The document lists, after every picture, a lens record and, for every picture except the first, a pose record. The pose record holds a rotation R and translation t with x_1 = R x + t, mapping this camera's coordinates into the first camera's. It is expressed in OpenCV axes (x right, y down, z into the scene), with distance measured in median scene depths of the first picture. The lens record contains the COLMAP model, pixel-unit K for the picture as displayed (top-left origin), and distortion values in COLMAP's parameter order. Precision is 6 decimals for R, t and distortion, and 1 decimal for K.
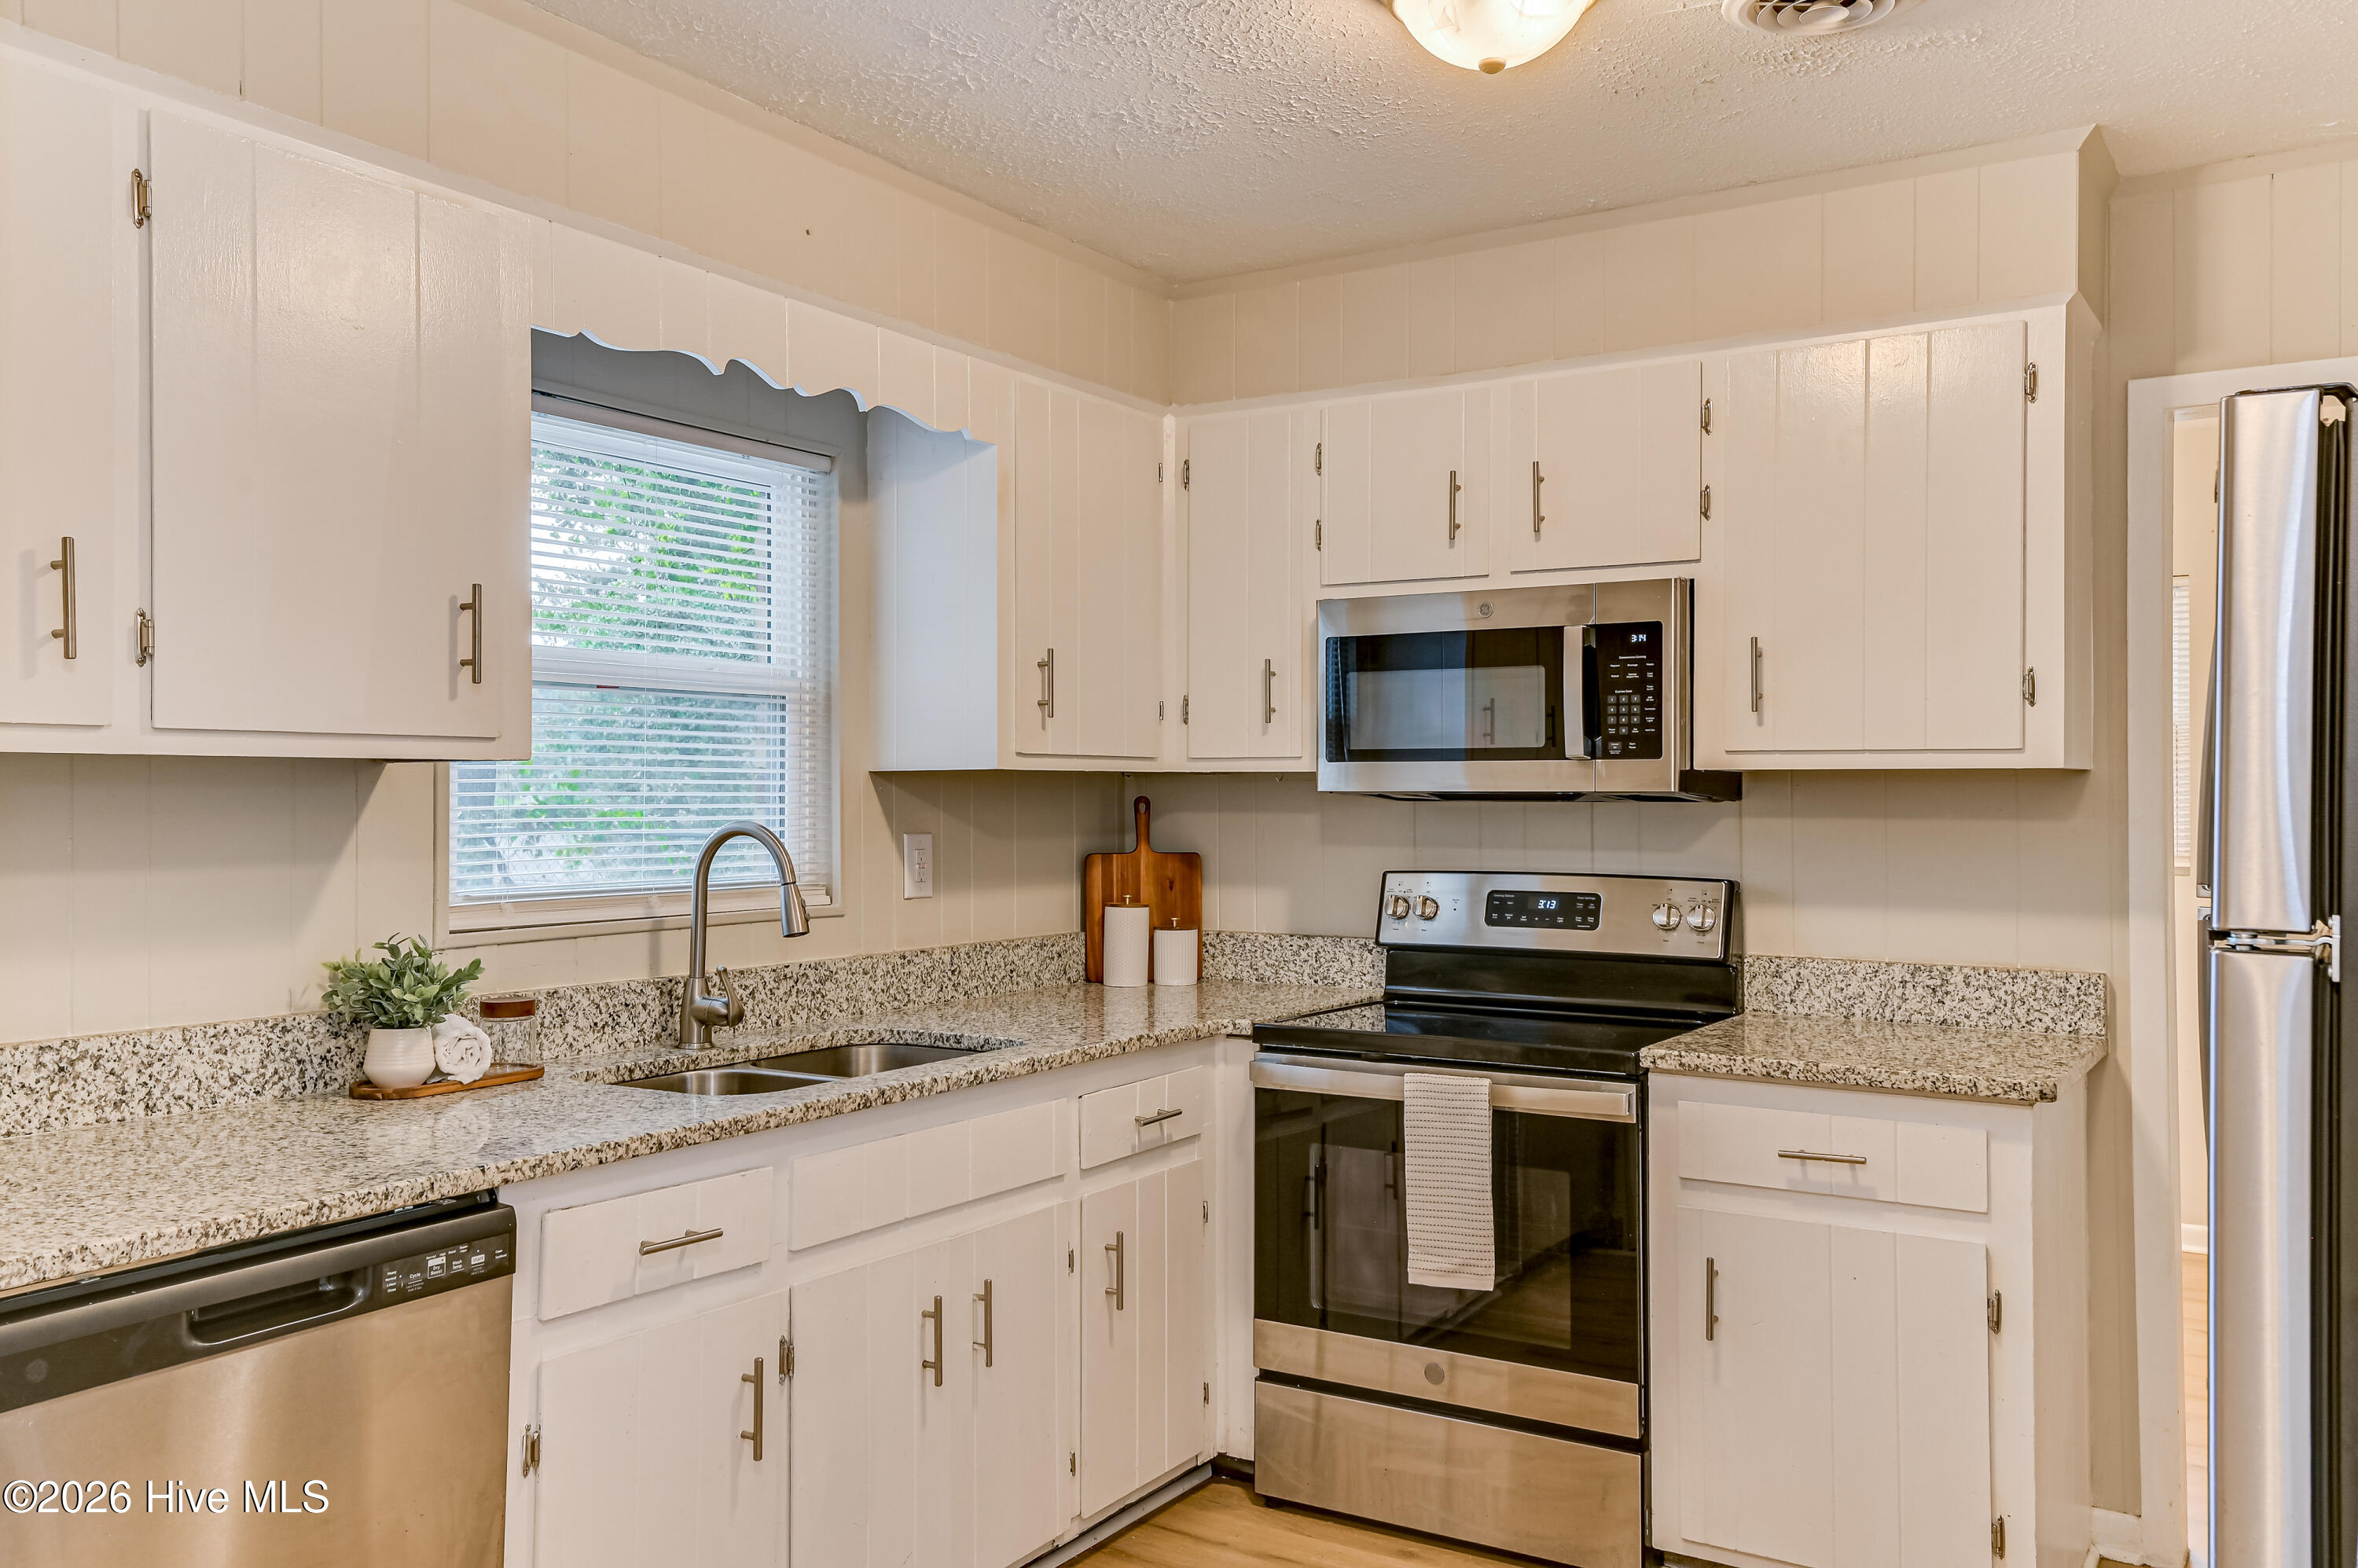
lens RADIAL K [[1963.3, 0, 1240.9], [0, 1963.3, 765.3], [0, 0, 1]] dist [0.049212, 0.008451]
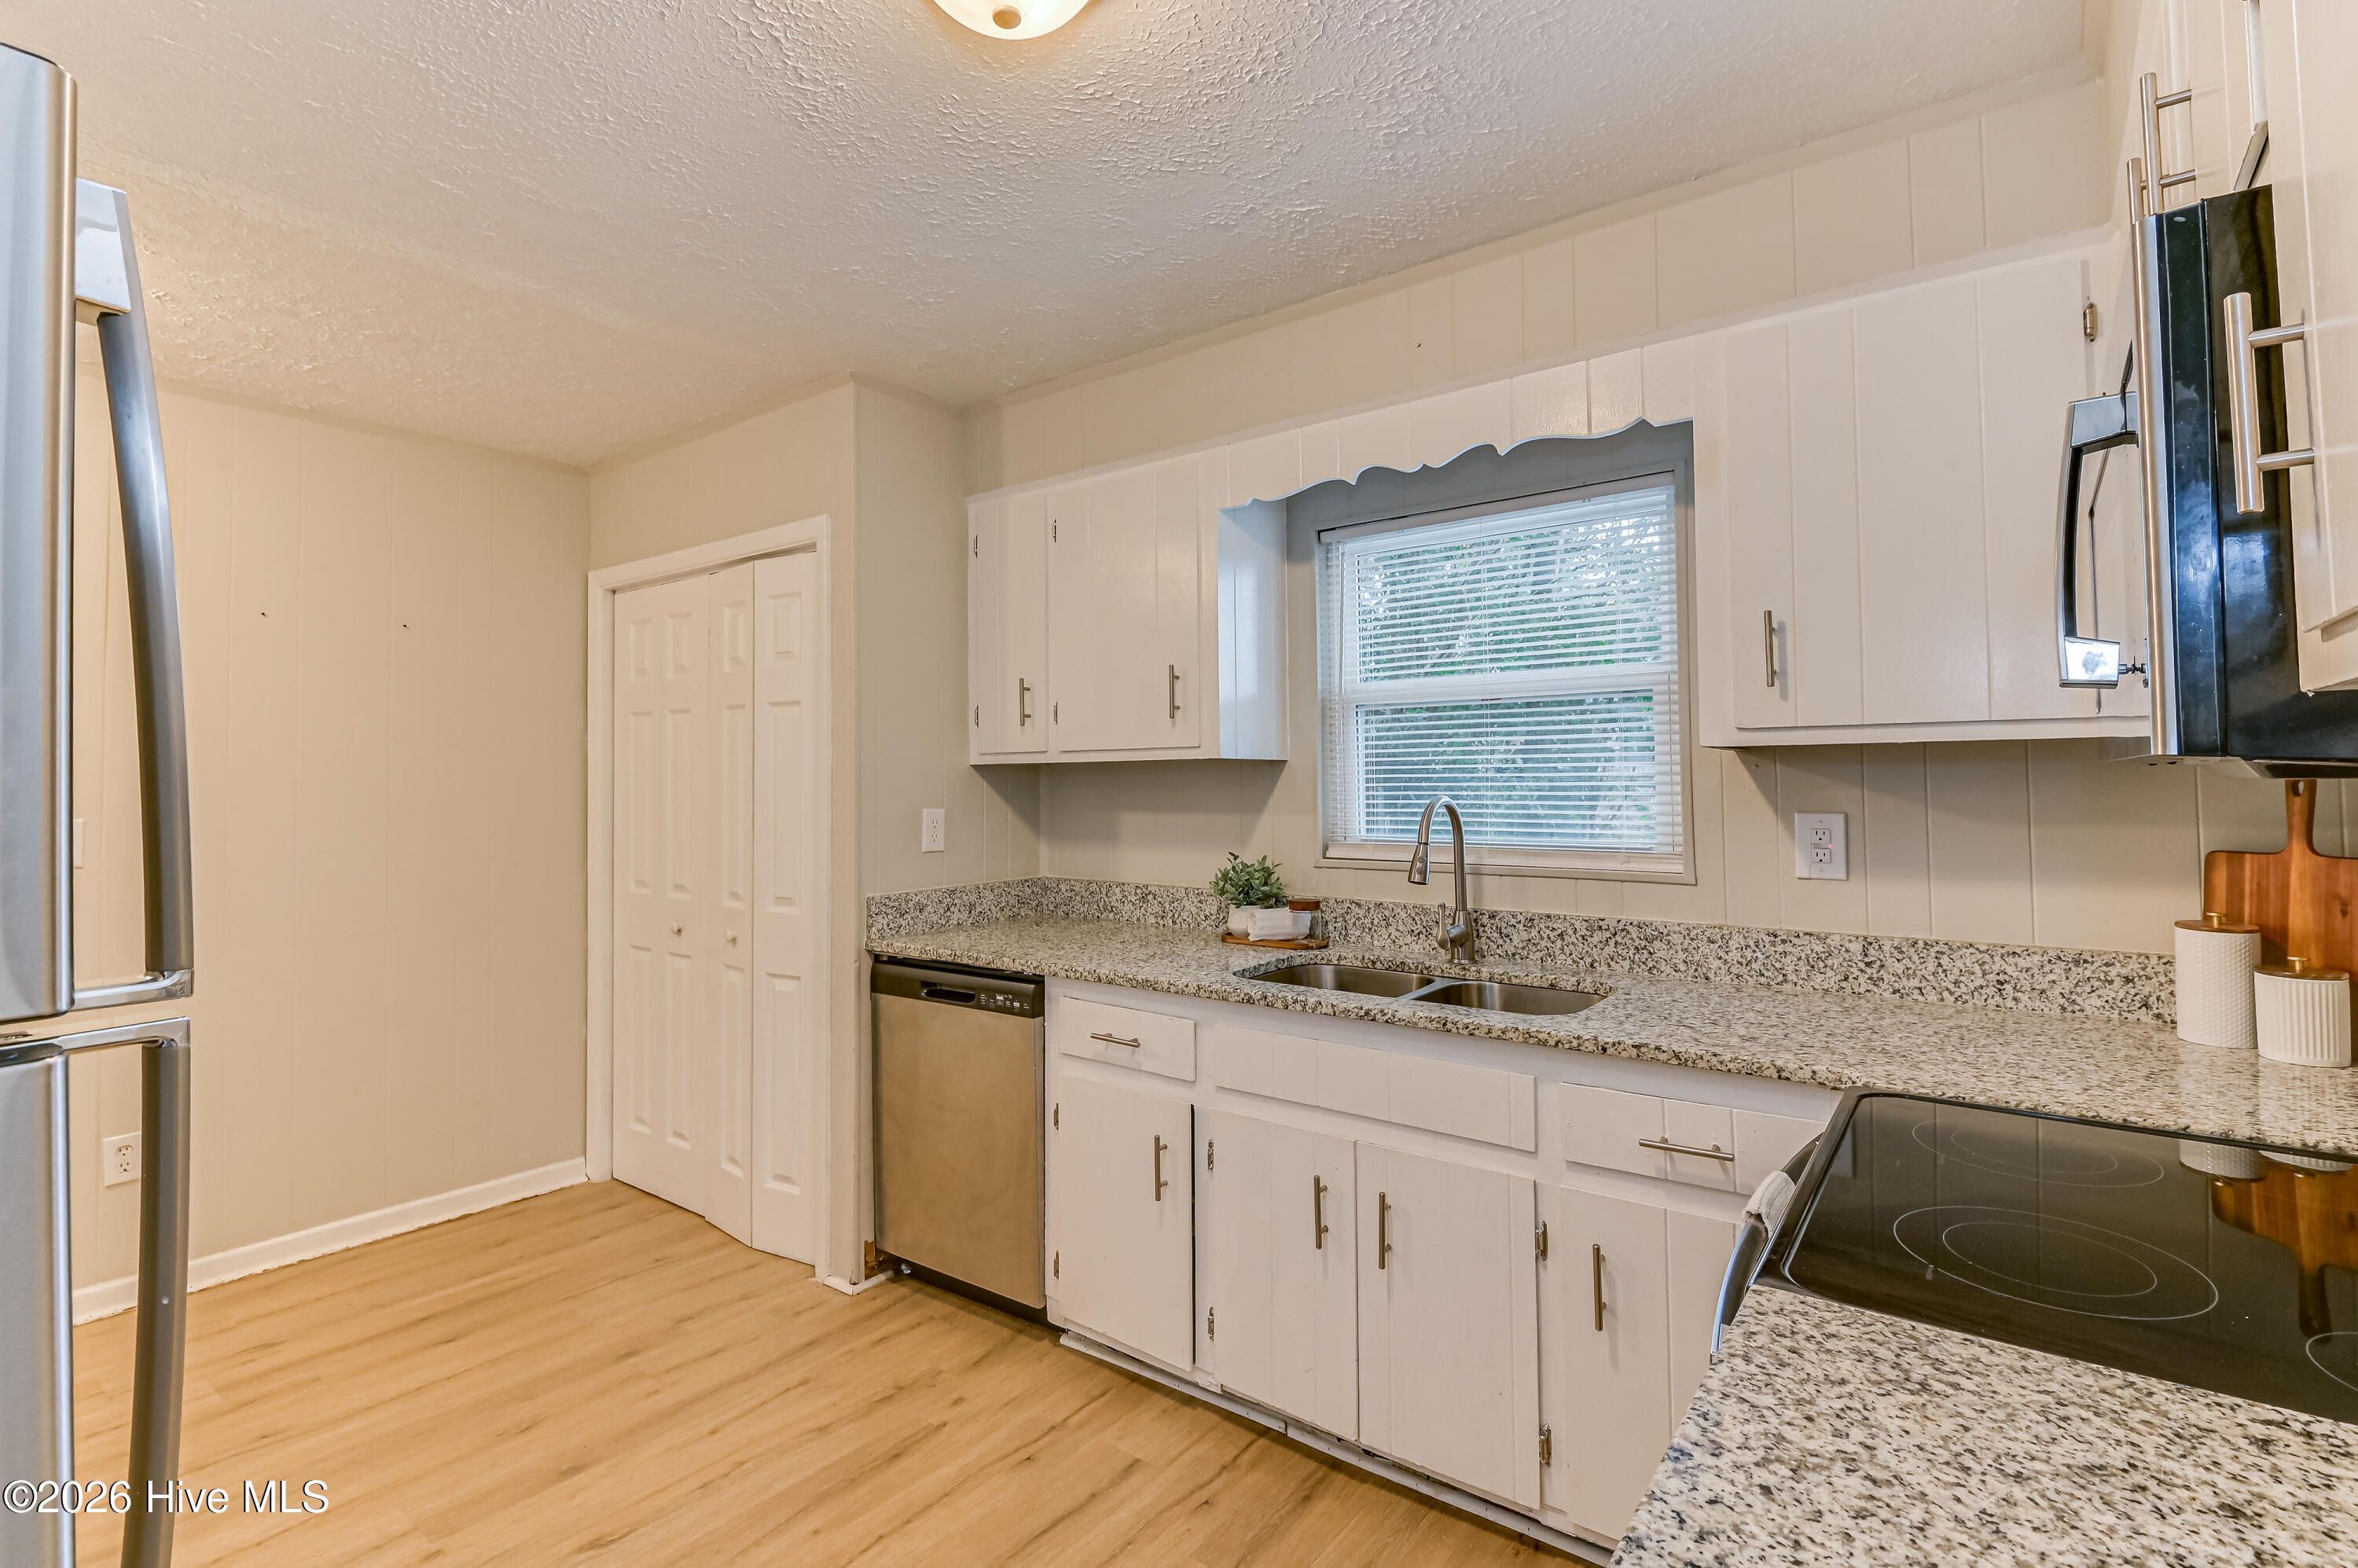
lens RADIAL K [[1101.3, 0, 1165.4], [0, 1101.3, 744.8], [0, 0, 1]] dist [0.018037, -0.005147]
pose [[-0.136258, -0.032790, -0.990131, 0.458910], [0.022215, 0.999100, -0.036144, 0.015265], [0.990424, -0.026921, -0.135407, 0.820420]]
